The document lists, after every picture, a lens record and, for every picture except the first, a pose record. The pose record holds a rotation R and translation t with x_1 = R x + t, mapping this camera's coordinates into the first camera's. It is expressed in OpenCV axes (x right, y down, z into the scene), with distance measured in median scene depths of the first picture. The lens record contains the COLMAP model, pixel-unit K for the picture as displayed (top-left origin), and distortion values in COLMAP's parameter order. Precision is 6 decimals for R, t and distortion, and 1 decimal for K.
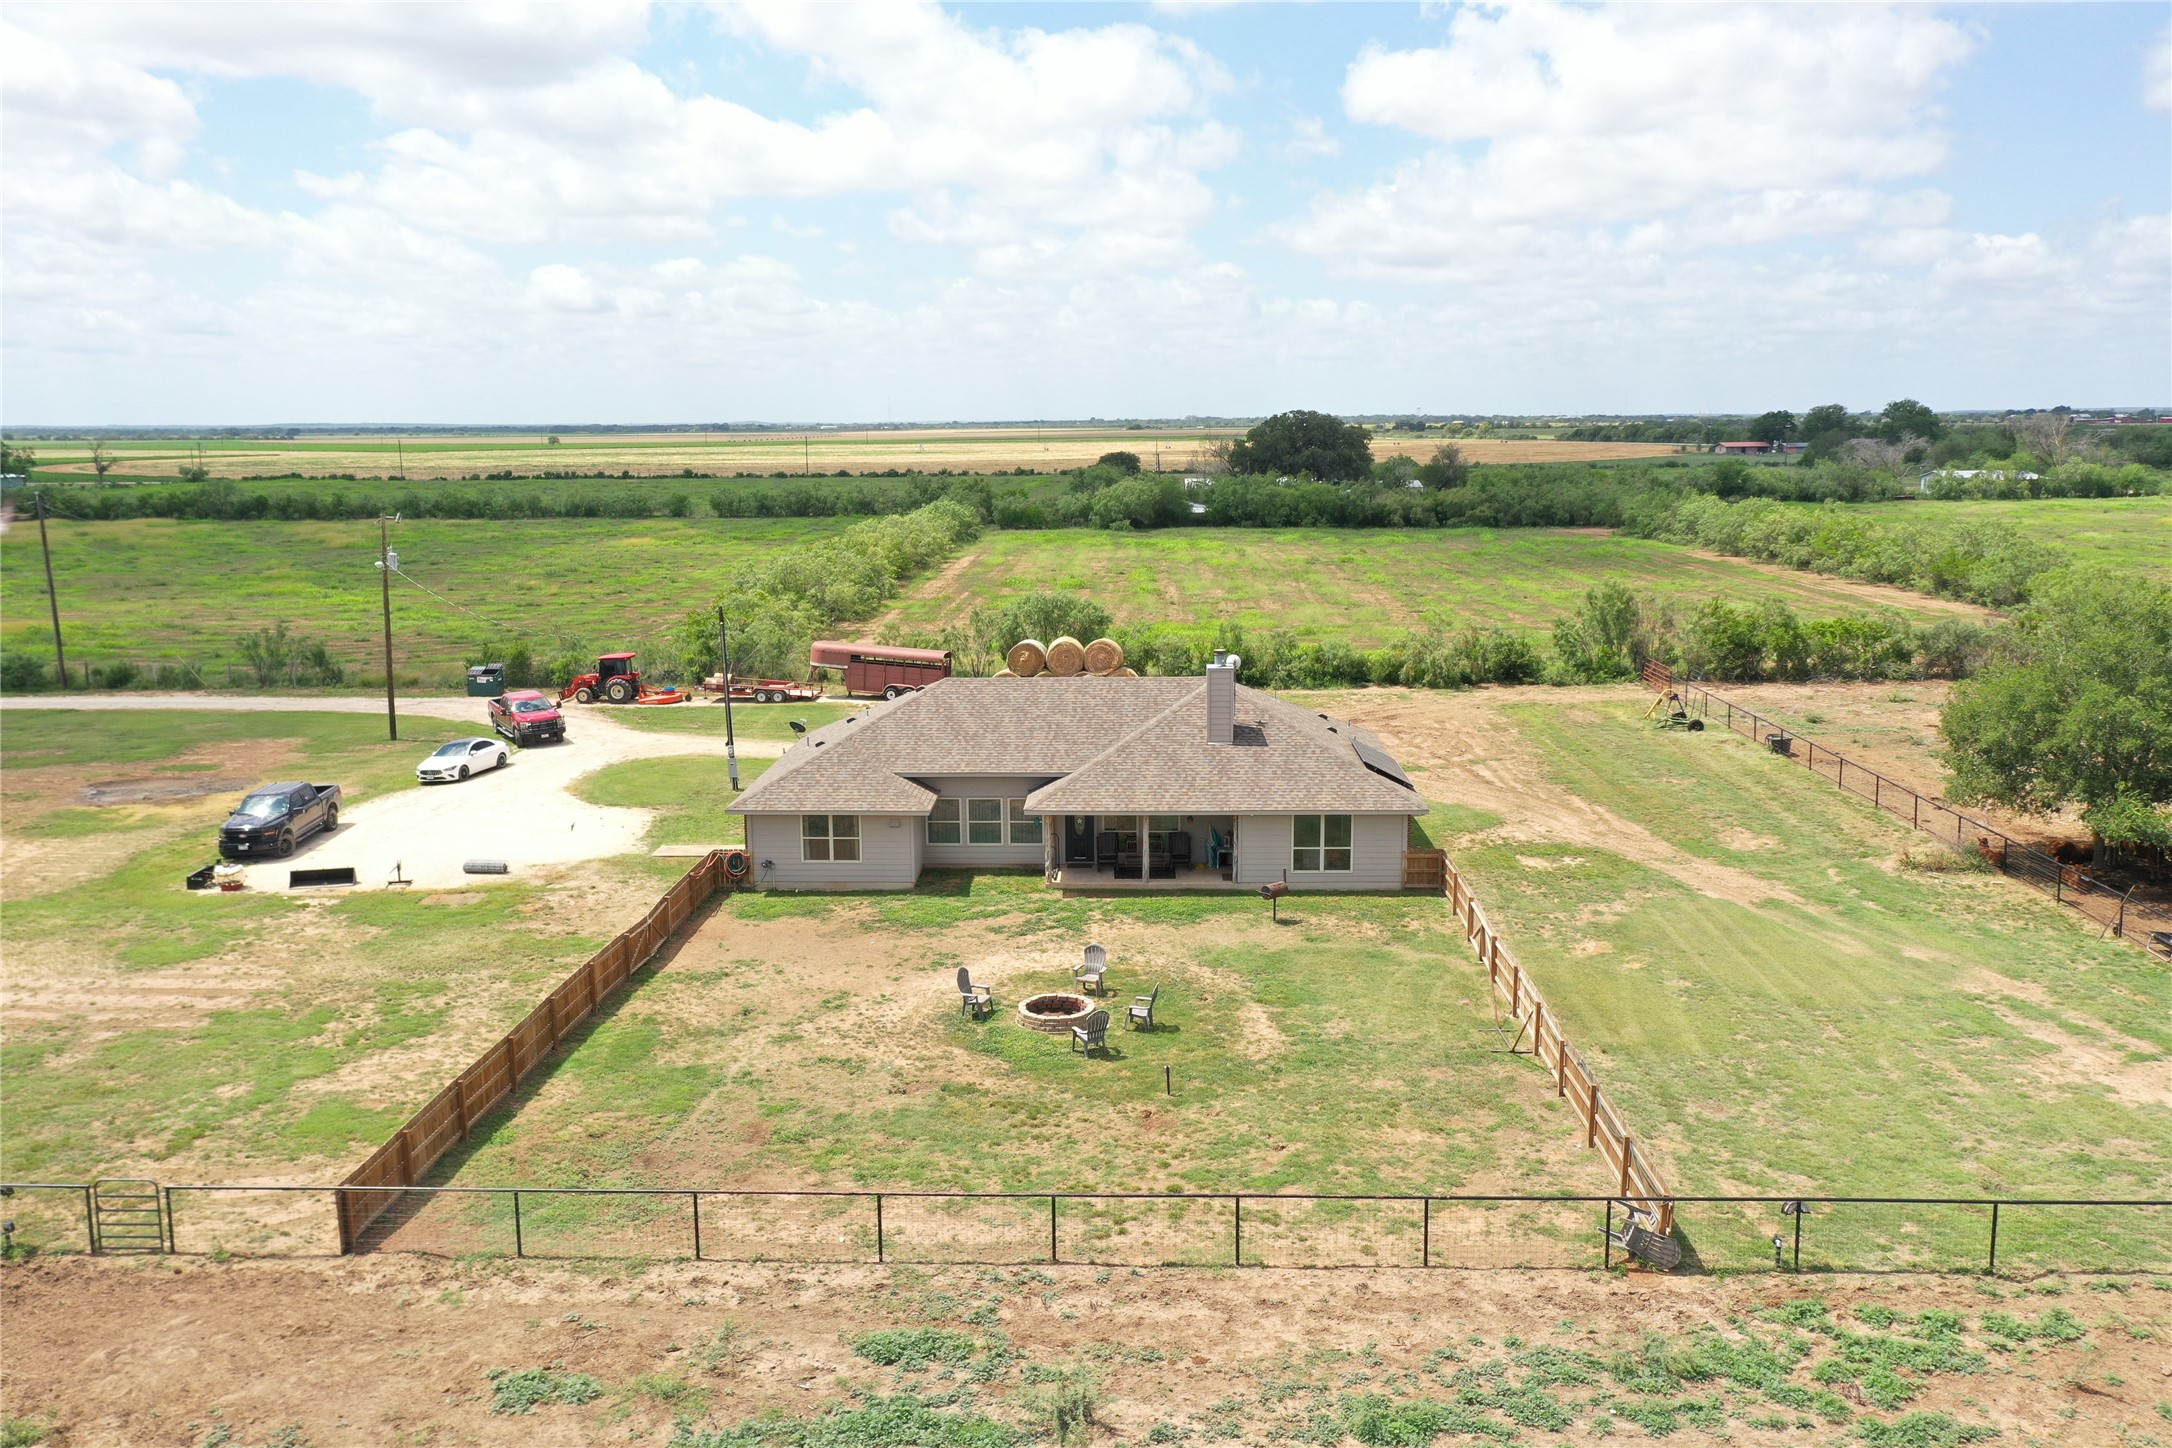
lens RADIAL K [[1712.0, 0, 1051.0], [0, 1712.0, 684.9], [0, 0, 1]] dist [0.011393, -0.007750]
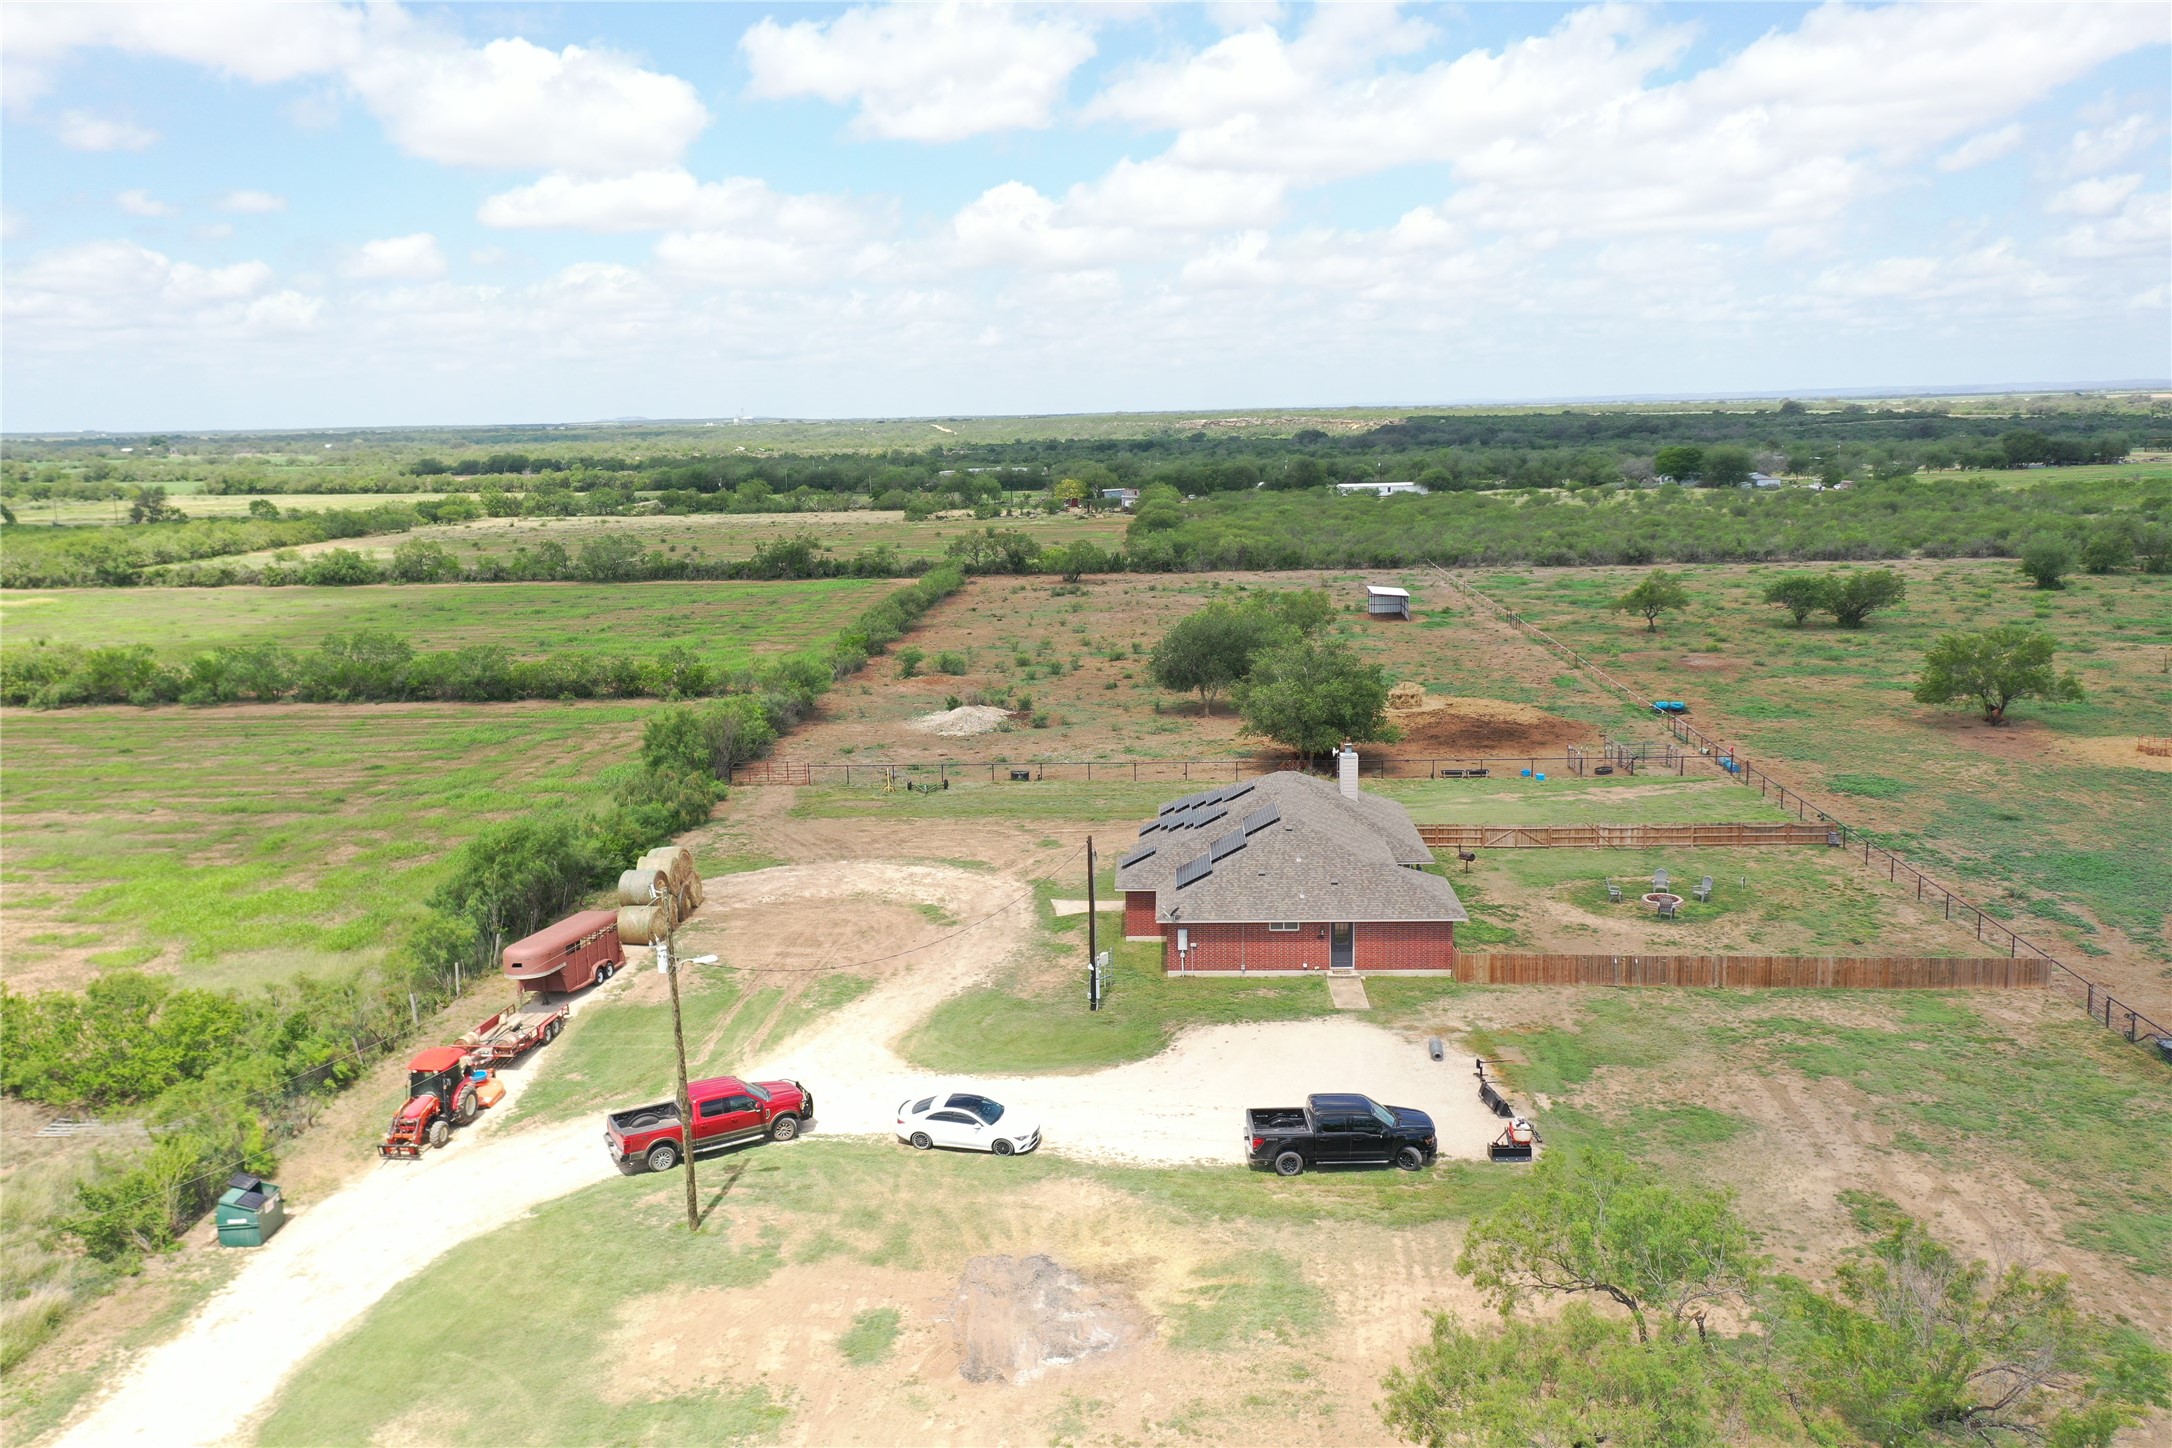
lens RADIAL K [[1712.0, 0, 1089.3], [0, 1712.0, 720.7], [0, 0, 1]] dist [0.011393, -0.007750]
pose [[0.005840, -0.167603, 0.985837, -1.497867], [0.175543, 0.970717, 0.163992, -0.354421], [-0.984454, 0.172100, 0.035091, 1.207996]]
